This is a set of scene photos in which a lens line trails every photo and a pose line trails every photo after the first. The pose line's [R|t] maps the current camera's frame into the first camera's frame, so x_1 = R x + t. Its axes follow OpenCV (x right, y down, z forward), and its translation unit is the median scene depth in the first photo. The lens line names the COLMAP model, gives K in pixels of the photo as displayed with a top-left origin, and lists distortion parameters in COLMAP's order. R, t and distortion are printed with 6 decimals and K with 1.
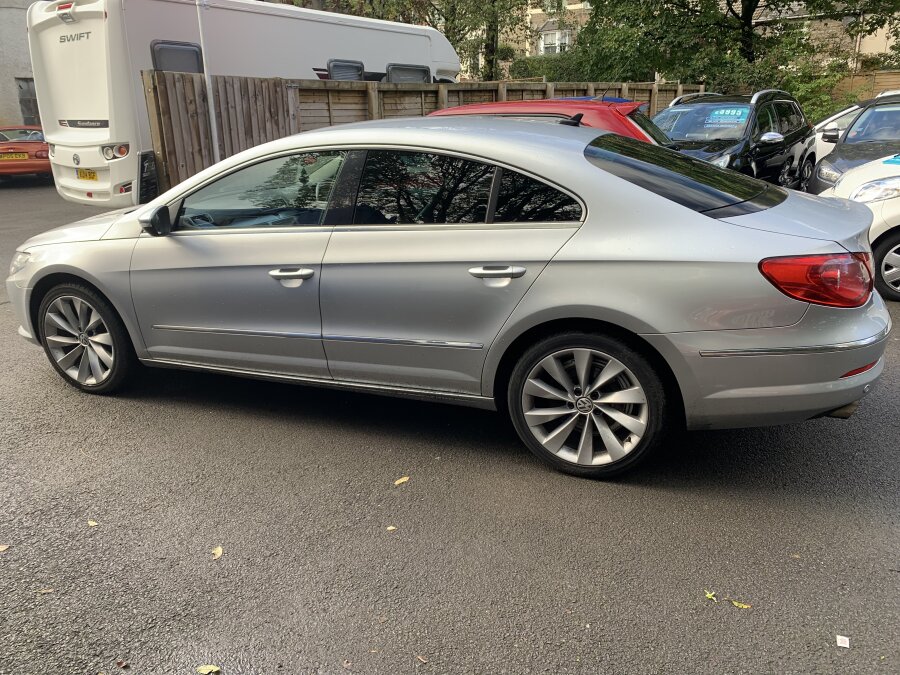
lens RADIAL K [[668.2, 0, 453.6], [0, 668.2, 340.5], [0, 0, 1]] dist [0.013215, -0.010562]
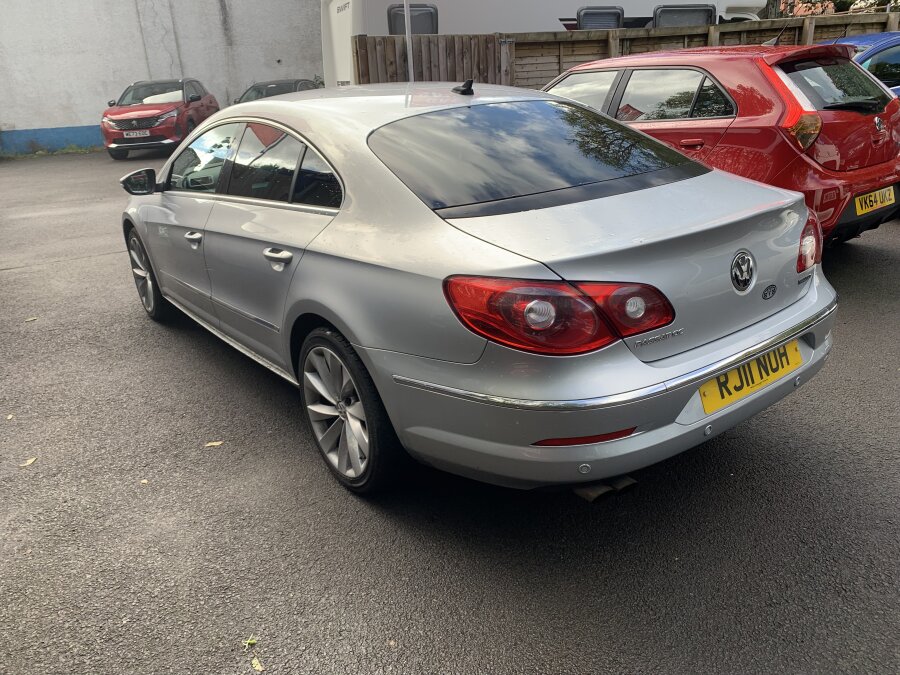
lens RADIAL K [[668.2, 0, 449.9], [0, 668.2, 335.3], [0, 0, 1]] dist [0.013215, -0.010562]
pose [[0.861299, 0.159345, -0.482466, 0.241020], [-0.128493, 0.986995, 0.096590, -0.036093], [0.491583, -0.021199, 0.870573, 0.089212]]
